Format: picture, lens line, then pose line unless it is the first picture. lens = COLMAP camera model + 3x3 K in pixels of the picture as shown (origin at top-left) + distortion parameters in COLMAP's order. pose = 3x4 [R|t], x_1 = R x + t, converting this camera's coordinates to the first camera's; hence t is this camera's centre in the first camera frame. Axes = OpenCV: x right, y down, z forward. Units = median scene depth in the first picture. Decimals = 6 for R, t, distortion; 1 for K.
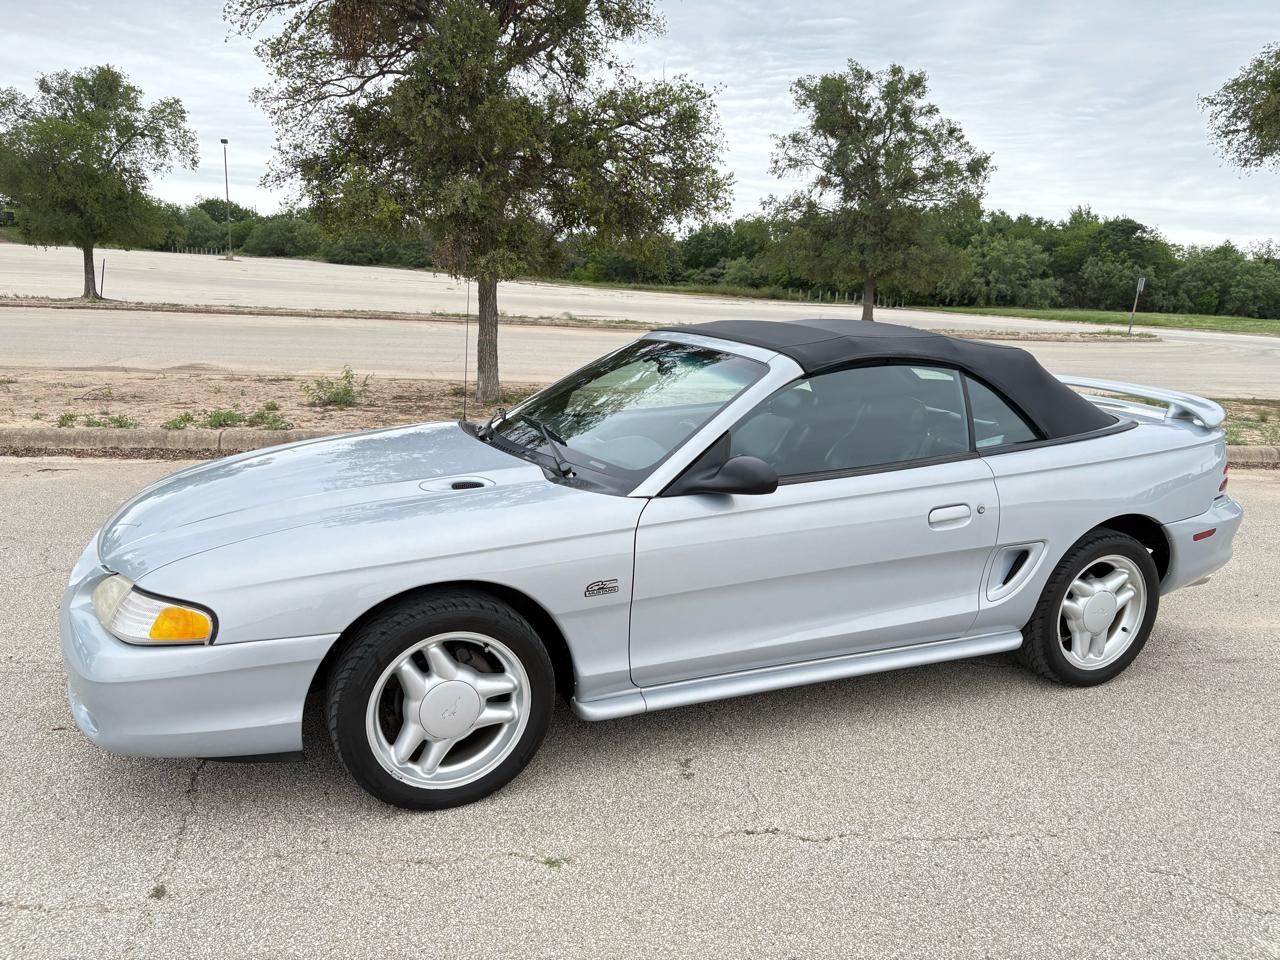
lens RADIAL K [[964.7, 0, 635.3], [0, 964.7, 486.3], [0, 0, 1]] dist [0.033268, -0.036108]
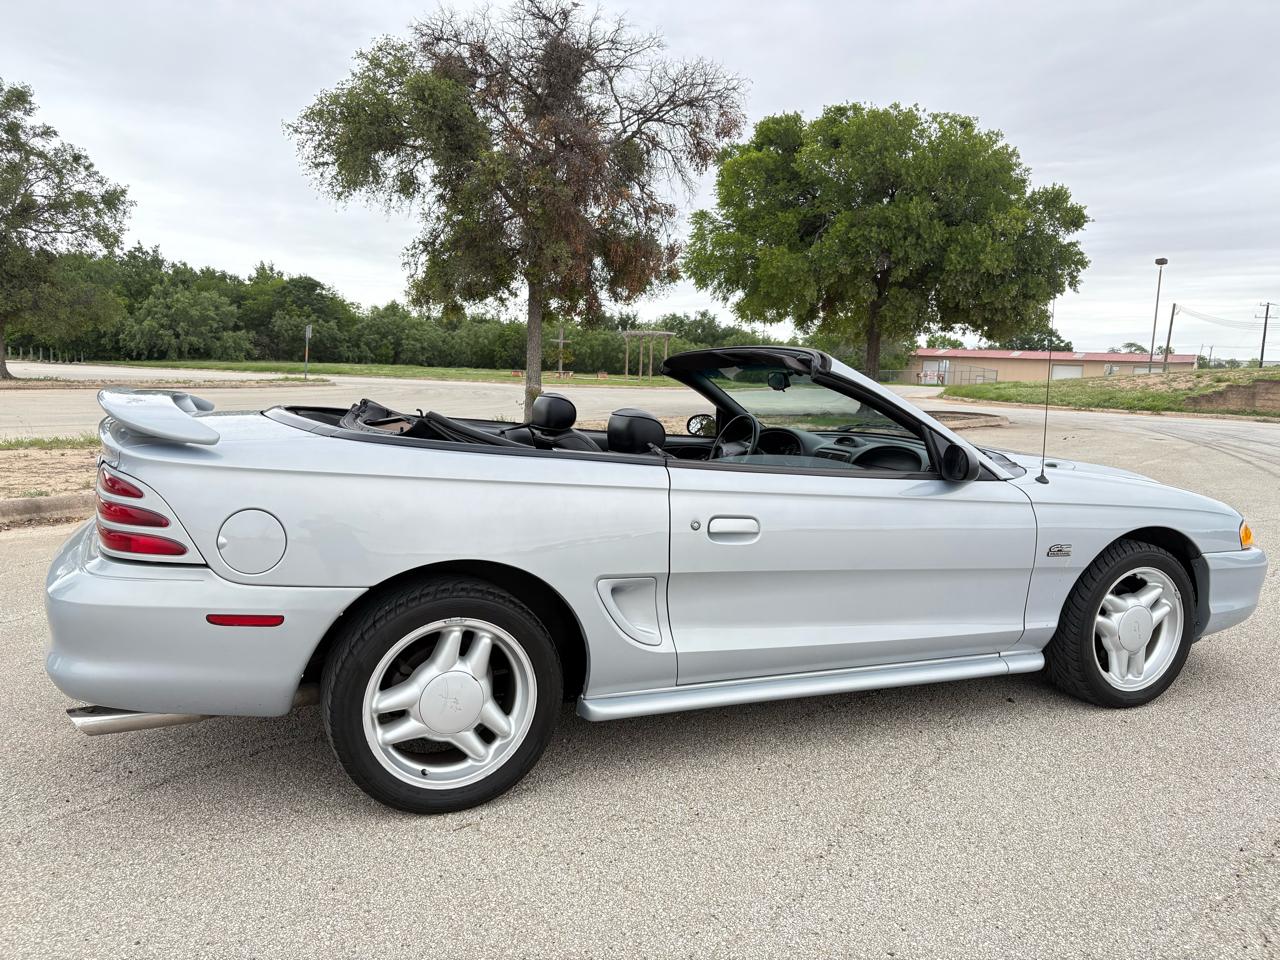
lens RADIAL K [[963.3, 0, 633.7], [0, 963.3, 498.2], [0, 0, 1]] dist [0.052742, -0.067701]
pose [[0.721900, -0.115224, 0.682337, 0.058732], [0.145283, 0.989300, 0.013353, 0.004007], [-0.676574, 0.089492, 0.730916, 0.039649]]
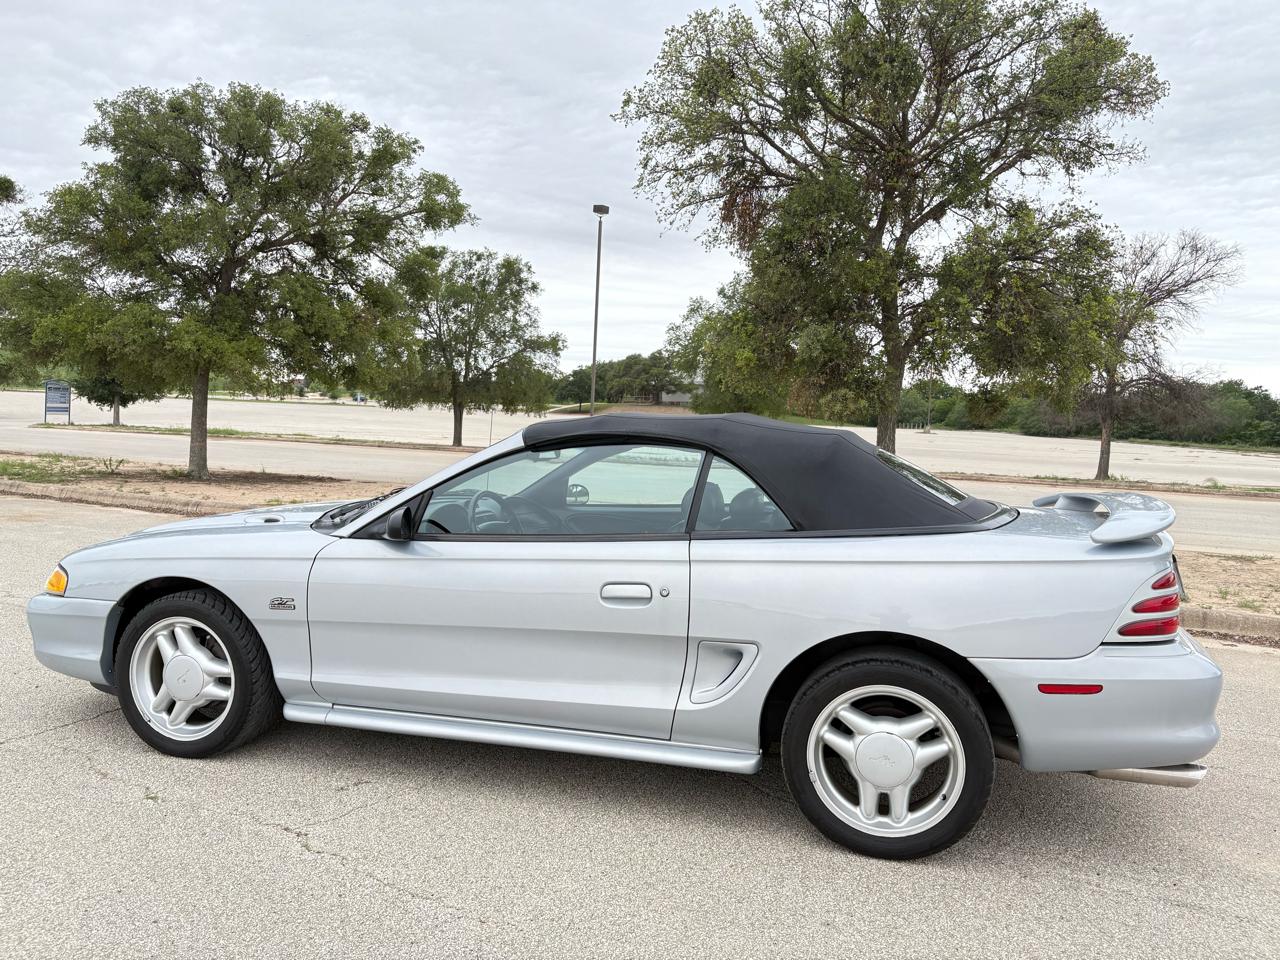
lens RADIAL K [[962.0, 0, 632.2], [0, 962.0, 480.7], [0, 0, 1]] dist [0.037330, -0.040515]
pose [[0.765182, 0.021794, -0.643445, 0.106098], [-0.137666, 0.981850, -0.130456, 0.004955], [0.628923, 0.188403, 0.754294, 0.030998]]
